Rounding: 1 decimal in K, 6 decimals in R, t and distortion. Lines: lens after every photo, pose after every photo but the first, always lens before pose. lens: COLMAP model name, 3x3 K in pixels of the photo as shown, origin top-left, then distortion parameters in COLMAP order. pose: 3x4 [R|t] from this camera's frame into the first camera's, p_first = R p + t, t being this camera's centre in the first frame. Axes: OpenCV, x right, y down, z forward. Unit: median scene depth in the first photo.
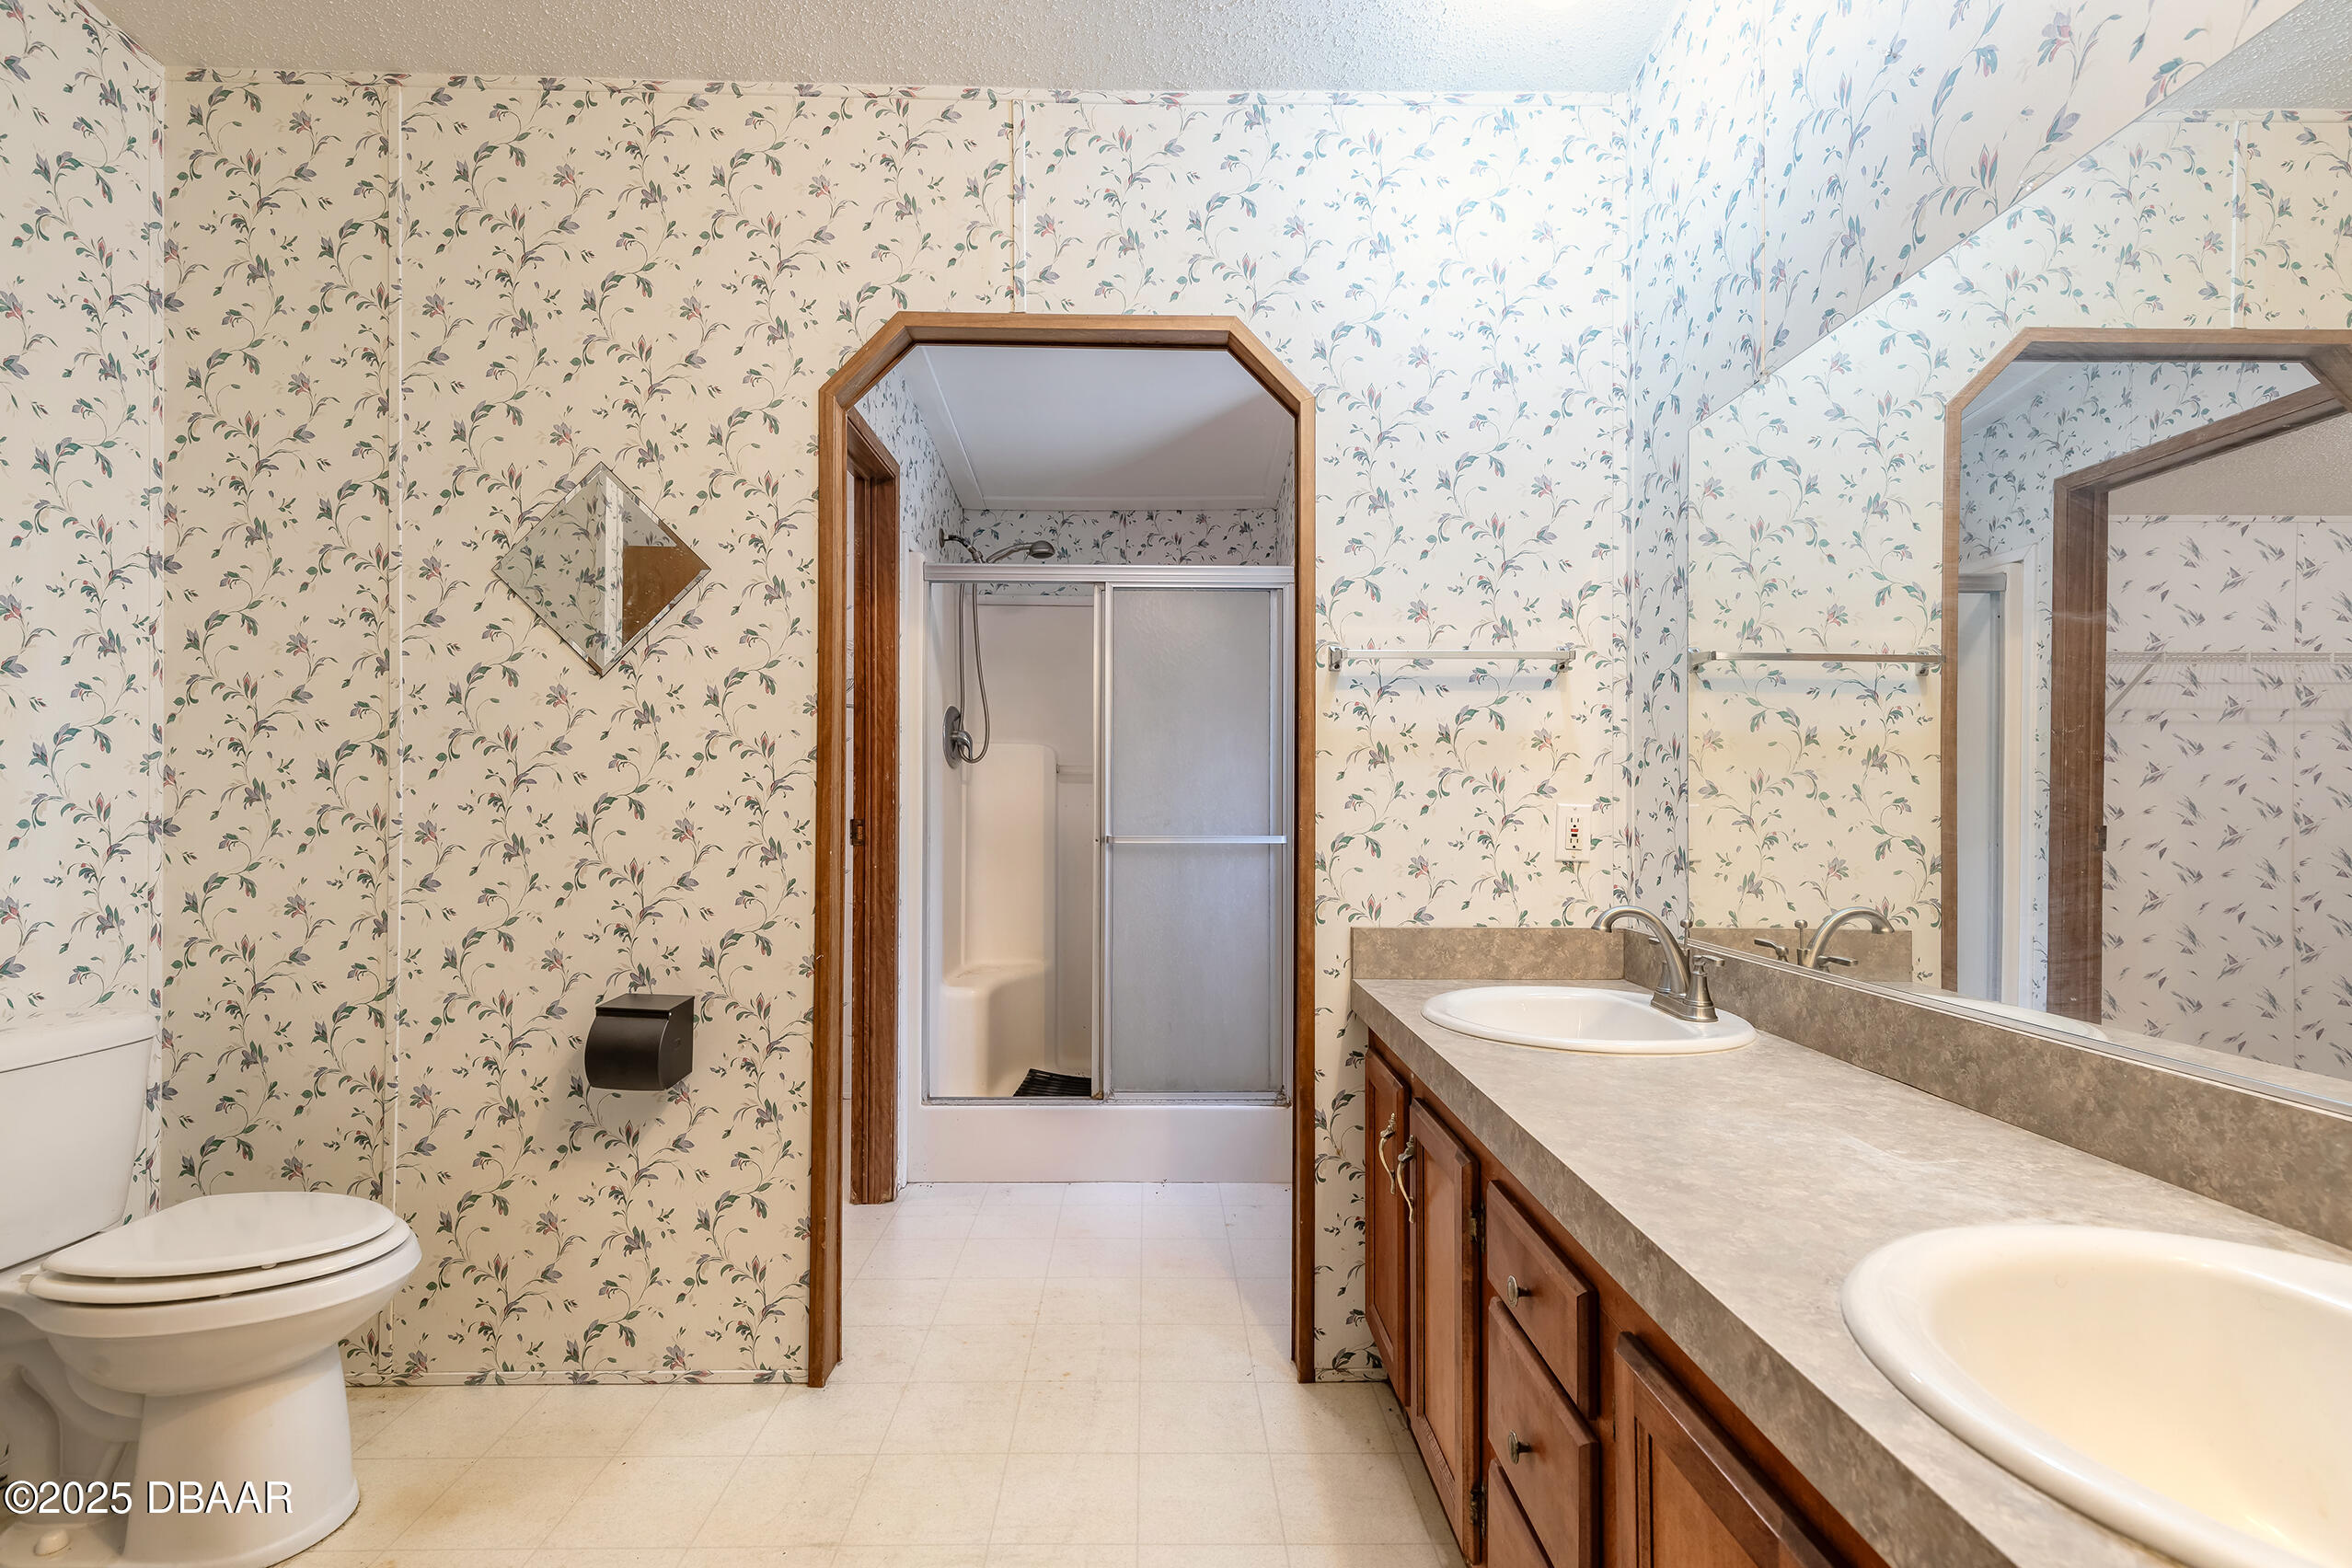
lens RADIAL K [[1061.8, 0, 1172.6], [0, 1061.8, 792.1], [0, 0, 1]] dist [0.008947, -0.001648]
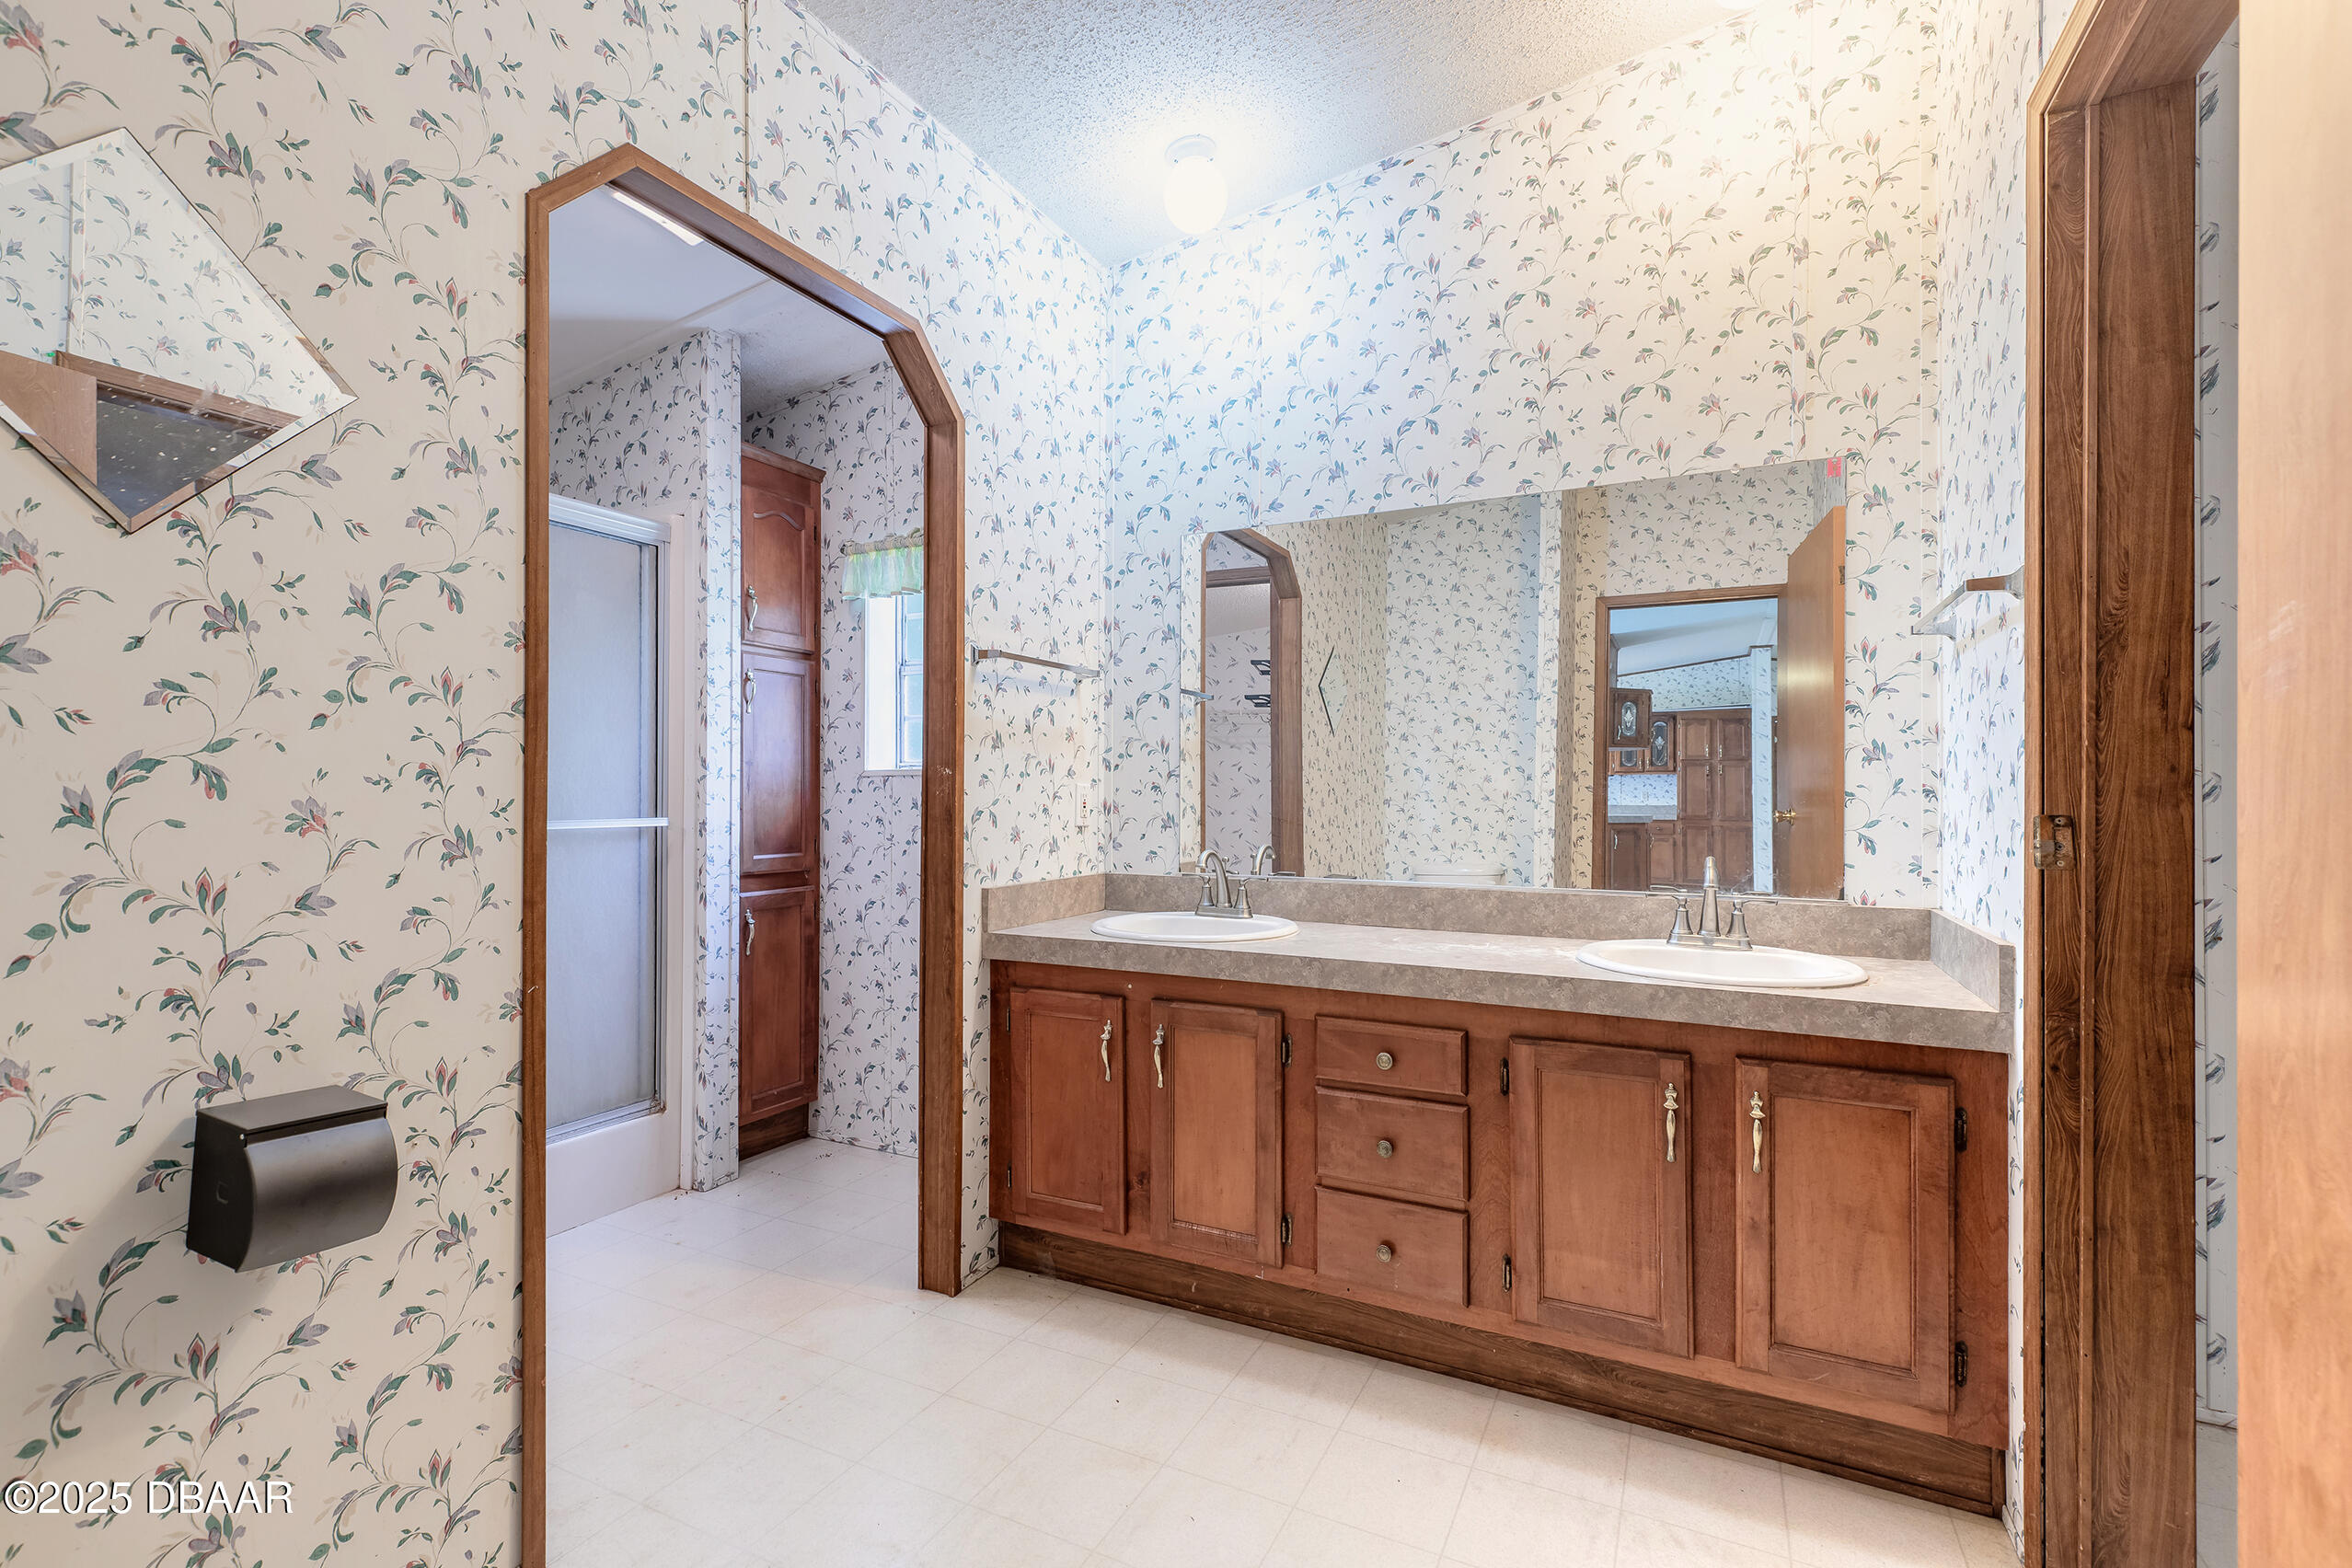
lens RADIAL K [[1055.4, 0, 1170.6], [0, 1055.4, 794.0], [0, 0, 1]] dist [0.003162, -0.000673]
pose [[0.463362, -0.001875, 0.886167, -0.754859], [-0.011632, 0.999899, 0.008197, 0.012023], [-0.886093, -0.014106, 0.463294, 0.284646]]
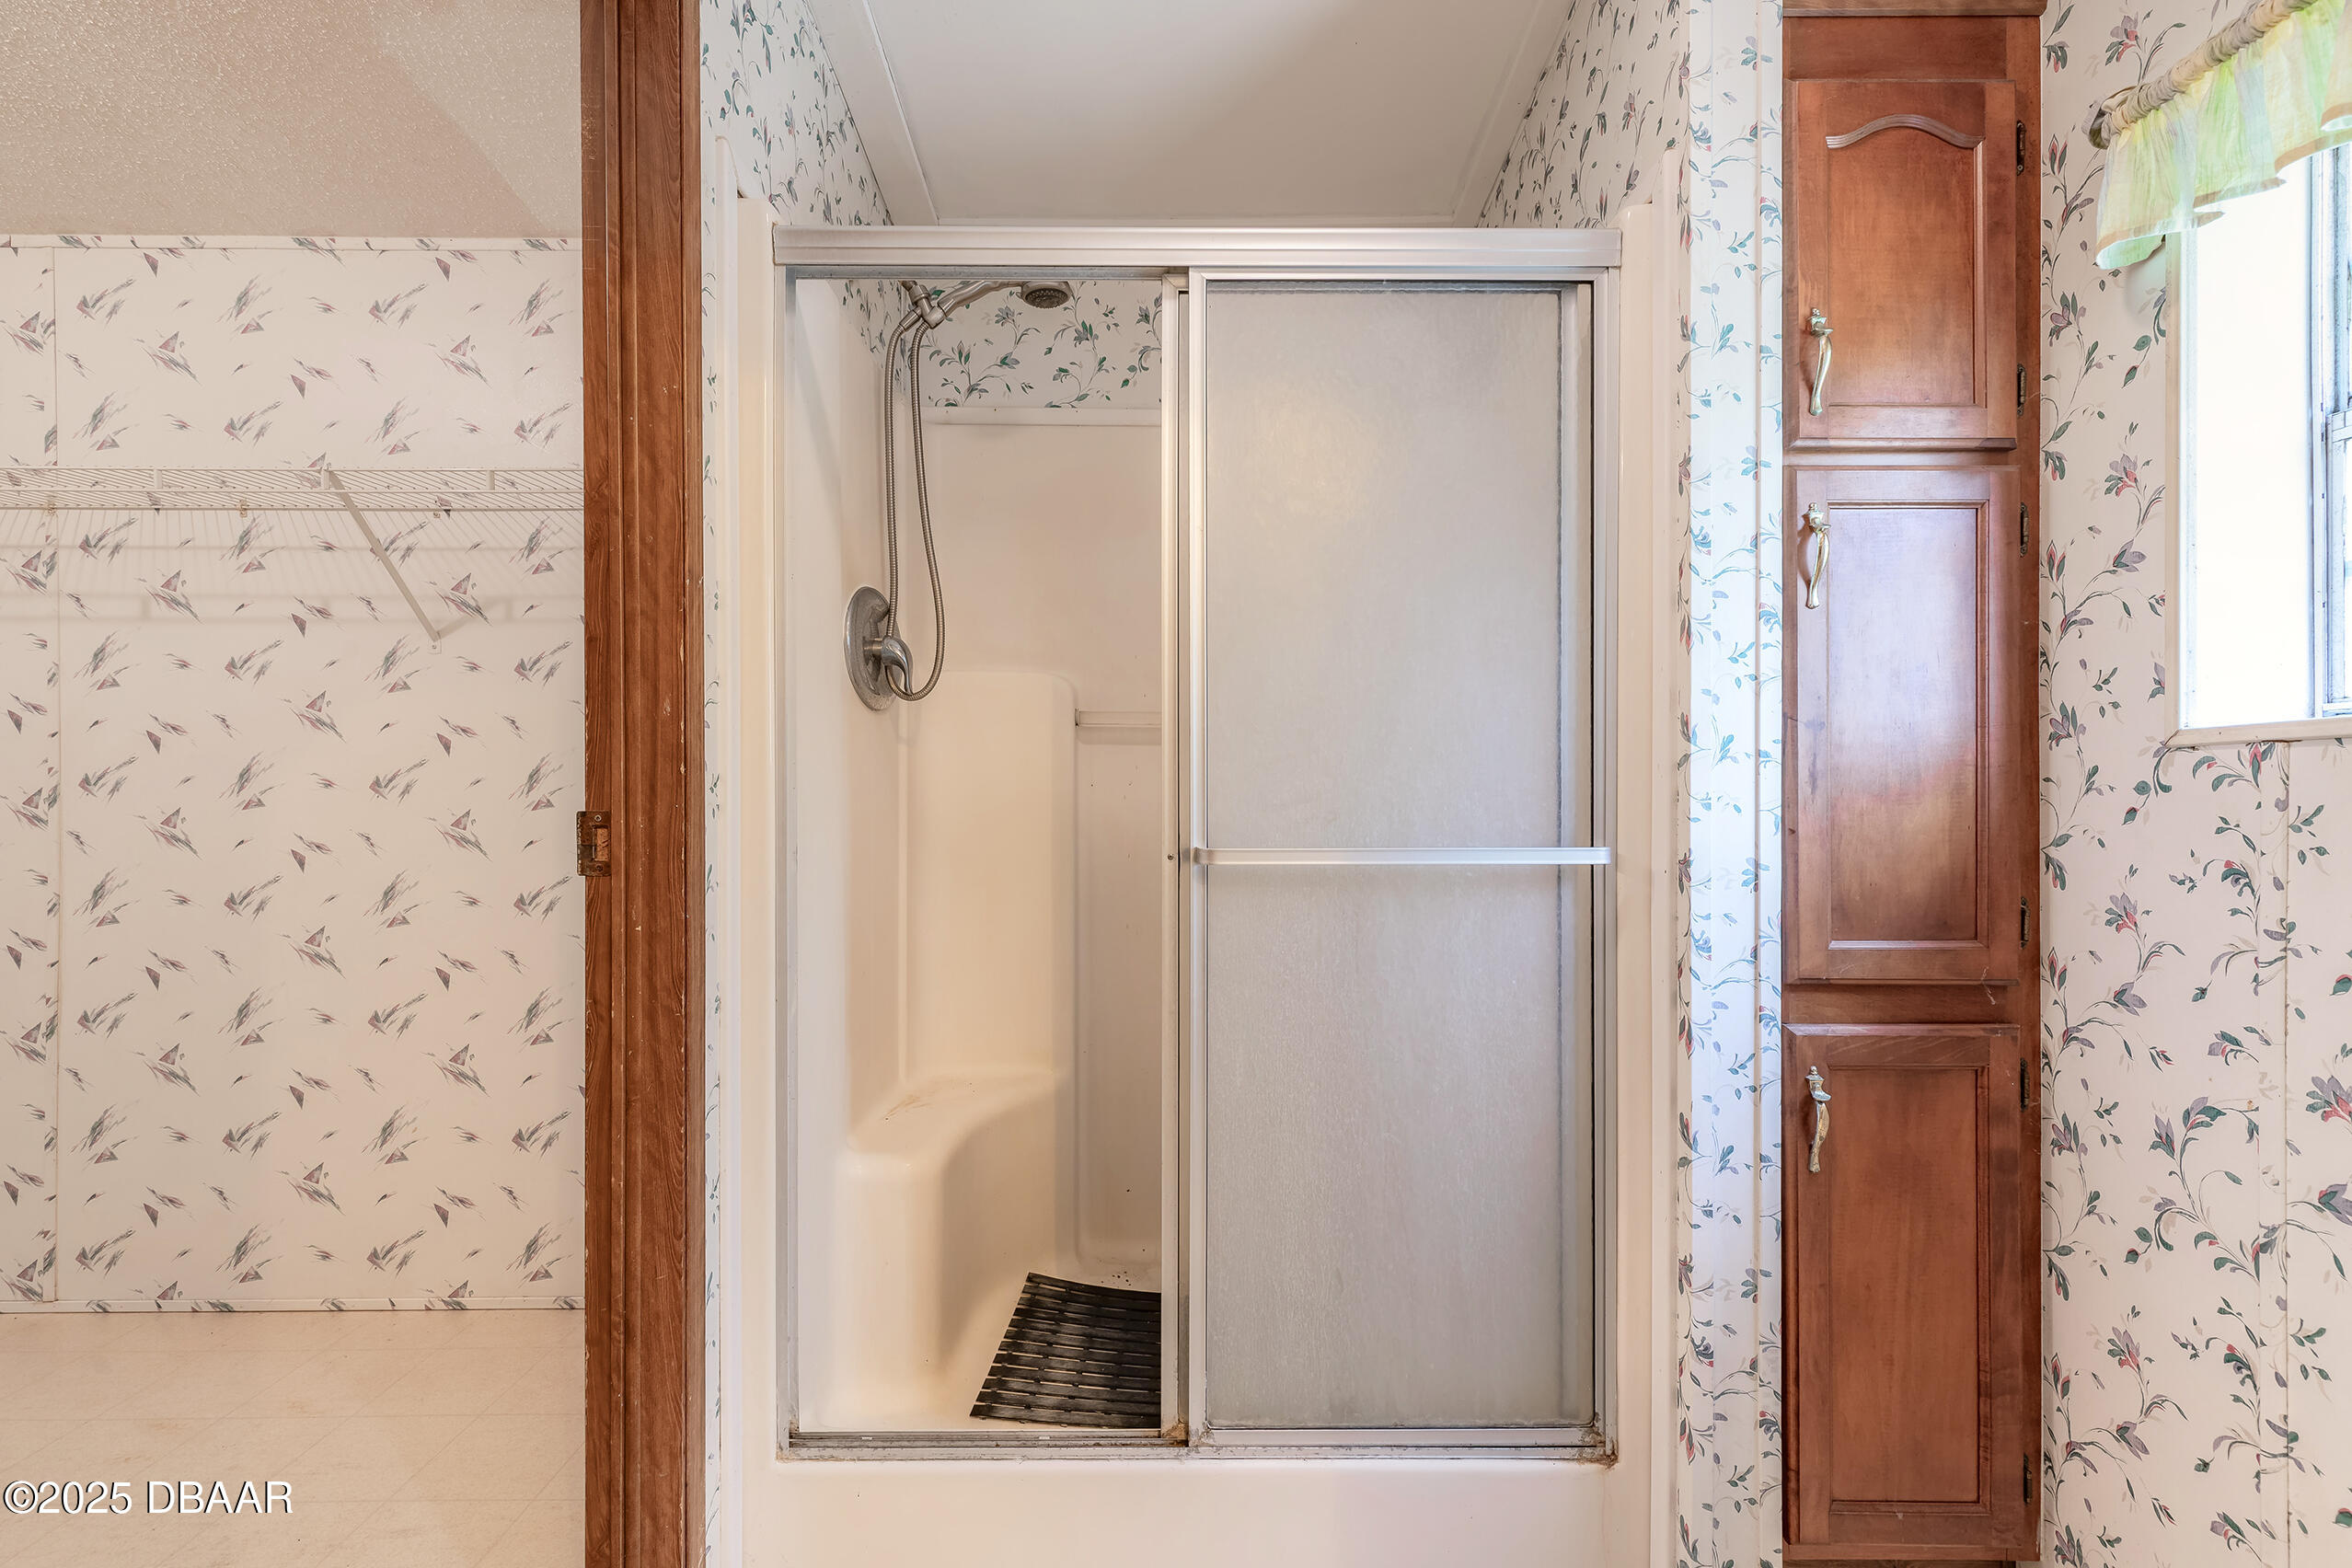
lens RADIAL K [[1061.8, 0, 1172.6], [0, 1061.8, 792.1], [0, 0, 1]] dist [0.008947, -0.001648]
pose [[0.999954, -0.002771, -0.009161, -0.101064], [0.002860, 0.999949, 0.009654, 0.020917], [0.009134, -0.009679, 0.999911, 0.847023]]
